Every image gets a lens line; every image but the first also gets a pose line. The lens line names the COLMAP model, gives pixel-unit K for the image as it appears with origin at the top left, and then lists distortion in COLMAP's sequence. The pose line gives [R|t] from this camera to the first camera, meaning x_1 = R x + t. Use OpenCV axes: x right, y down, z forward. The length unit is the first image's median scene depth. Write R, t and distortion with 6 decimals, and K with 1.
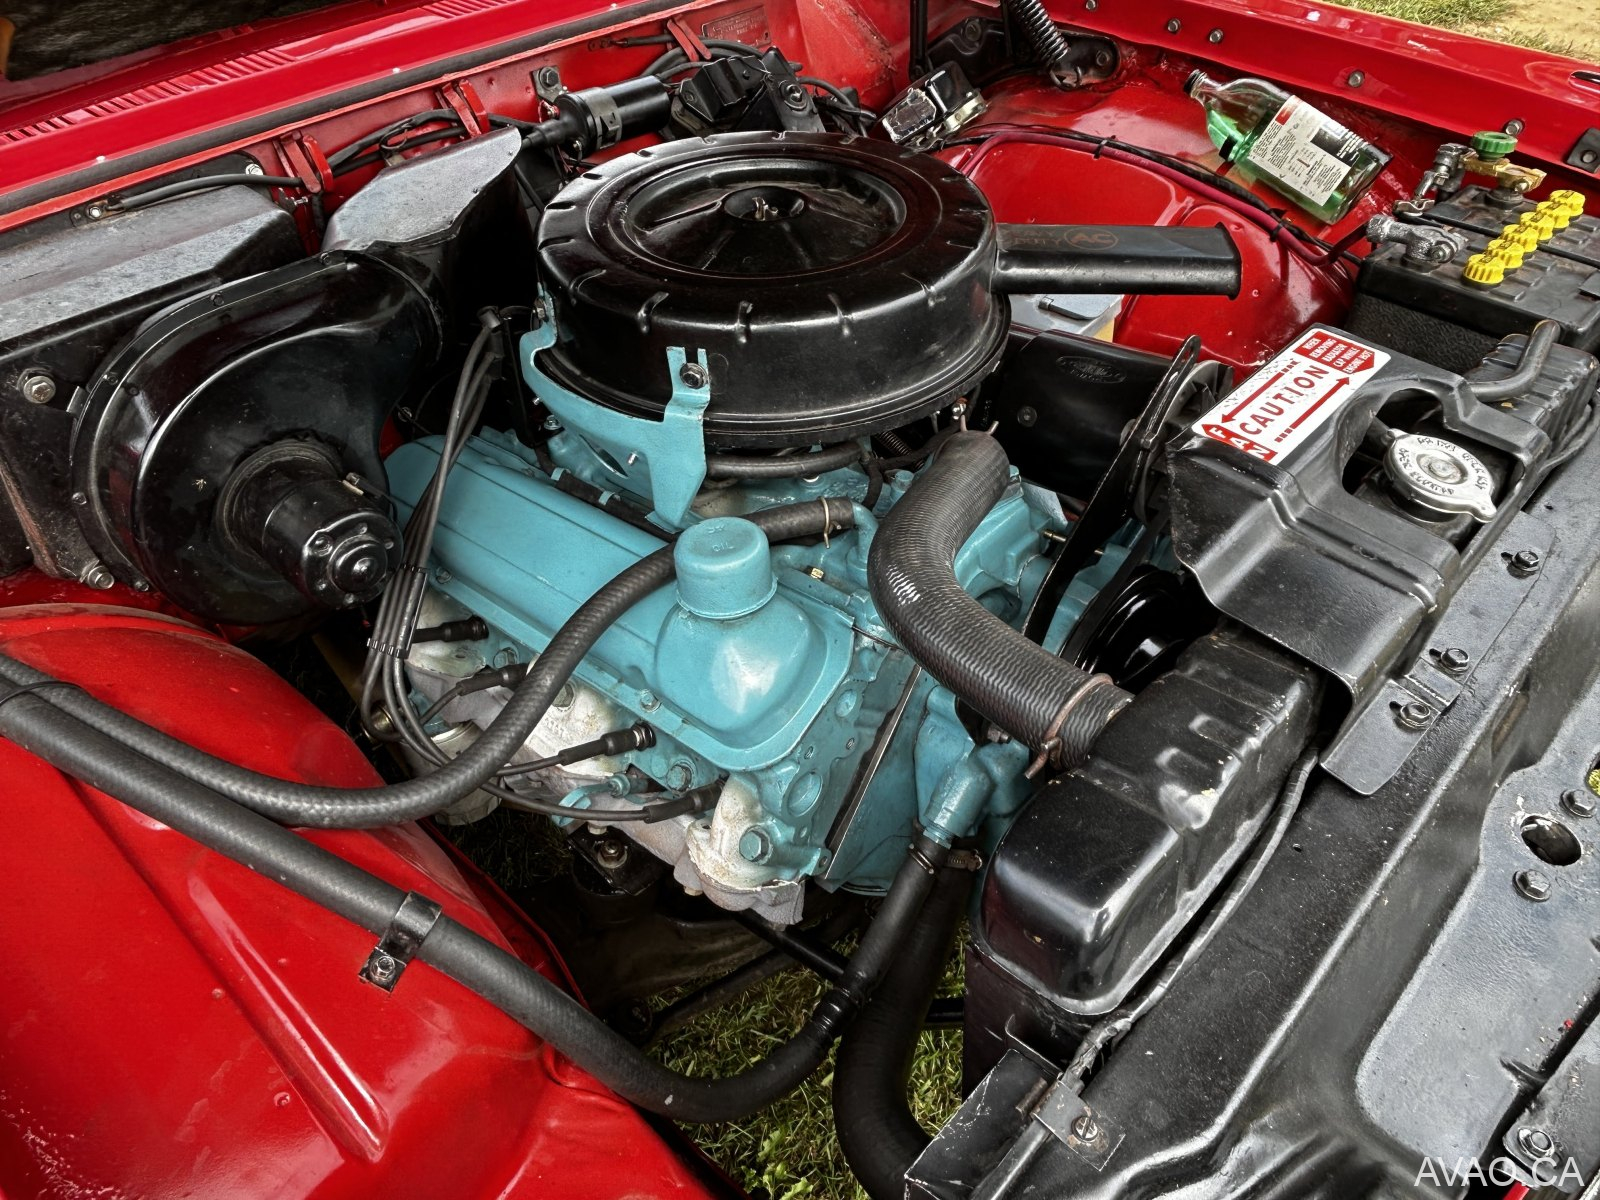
lens RADIAL K [[1184.7, 0, 779.9], [0, 1184.7, 605.5], [0, 0, 1]] dist [-0.002677, -0.005079]
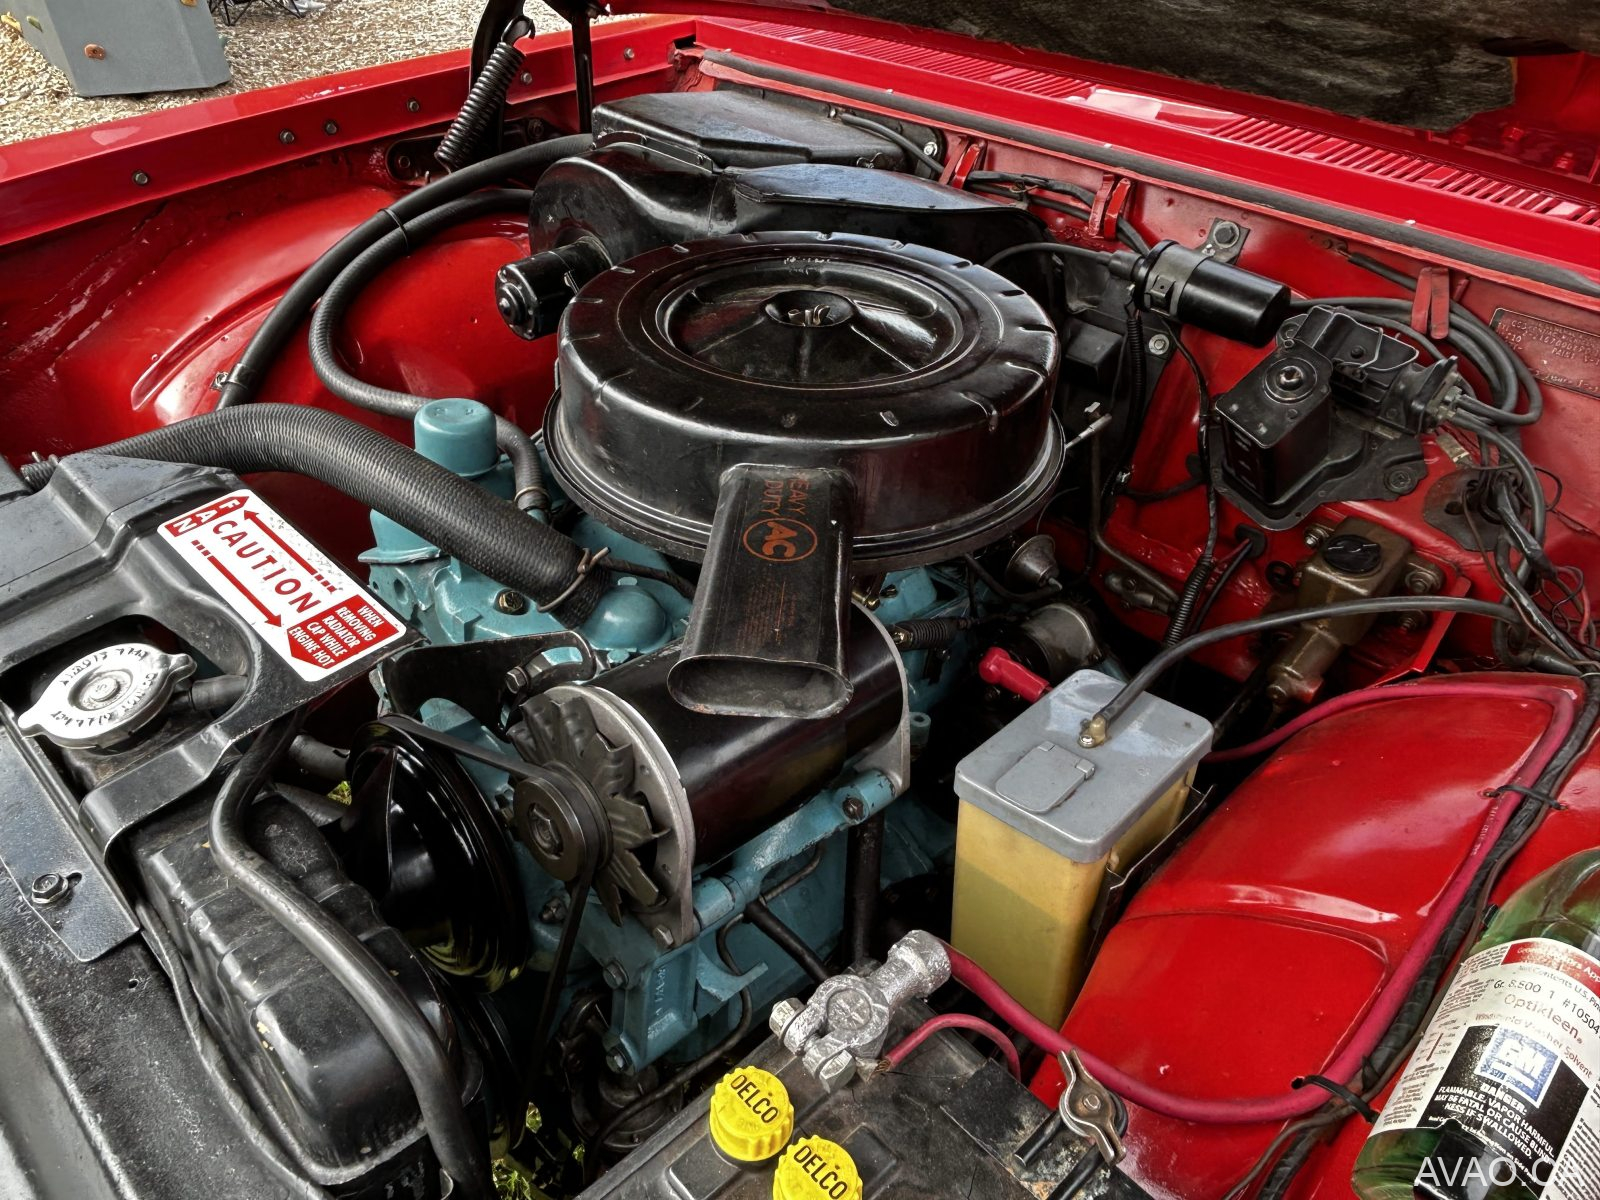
lens RADIAL K [[1184.7, 0, 779.9], [0, 1184.7, 605.5], [0, 0, 1]] dist [-0.002677, -0.005079]
pose [[-0.043664, 0.615259, -0.787115, 1.061035], [-0.670336, 0.566144, 0.479720, -0.786525], [0.740772, 0.548577, 0.387710, 0.929165]]
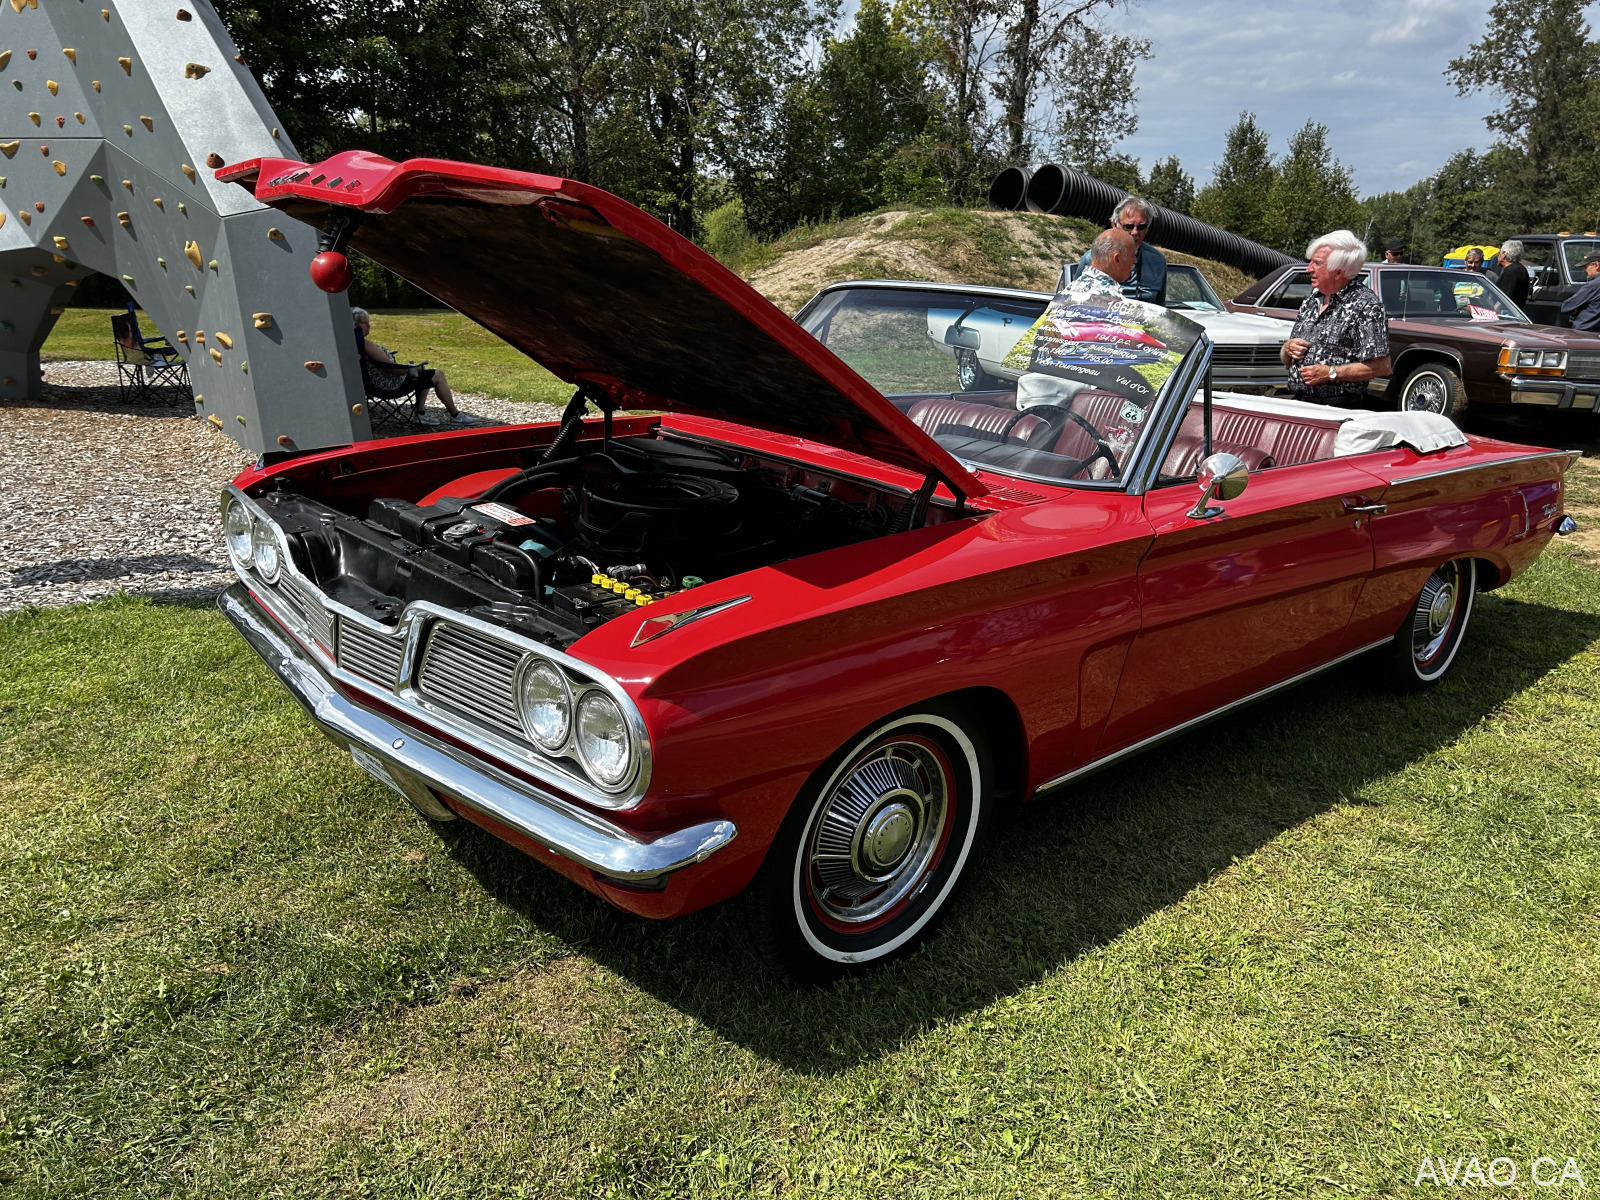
lens RADIAL K [[1181.8, 0, 798.8], [0, 1181.8, 608.9], [0, 0, 1]] dist [0.099014, -0.108316]
pose [[-0.079682, 0.318871, -0.944443, 3.551599], [-0.694349, 0.662039, 0.282105, -1.505001], [0.715213, 0.678252, 0.168655, 1.182999]]
